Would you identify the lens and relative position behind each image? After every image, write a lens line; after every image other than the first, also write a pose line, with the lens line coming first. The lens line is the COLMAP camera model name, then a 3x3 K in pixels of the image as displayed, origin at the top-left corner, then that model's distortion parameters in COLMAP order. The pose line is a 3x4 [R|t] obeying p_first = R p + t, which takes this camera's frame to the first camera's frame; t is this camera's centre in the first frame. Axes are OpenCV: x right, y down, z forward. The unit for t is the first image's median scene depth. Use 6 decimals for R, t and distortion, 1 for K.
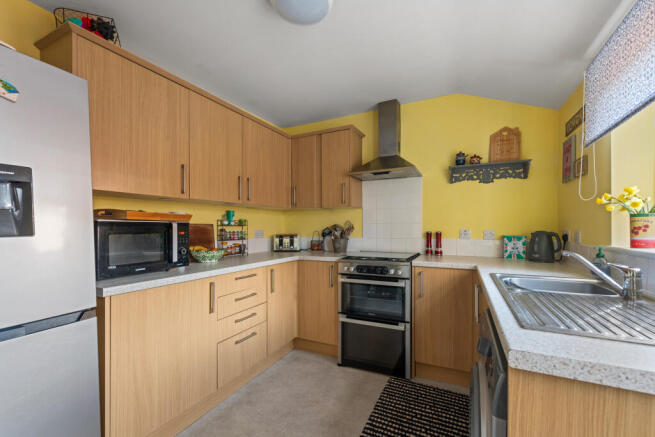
lens RADIAL K [[278.0, 0, 326.9], [0, 278.0, 224.7], [0, 0, 1]] dist [0.000771, 0.000047]
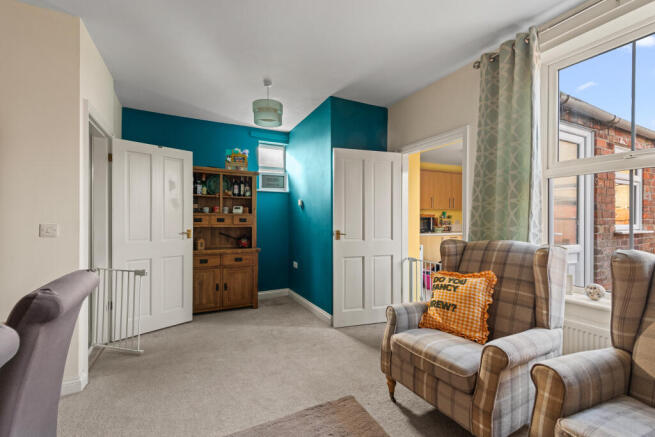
lens RADIAL K [[278.0, 0, 326.4], [0, 278.0, 218.8], [0, 0, 1]] dist [0.000771, 0.000047]
pose [[-0.600105, -0.001028, -0.799921, 2.122354], [0.006035, 0.999965, -0.005813, 0.016273], [0.799899, -0.008316, -0.600078, 1.621246]]
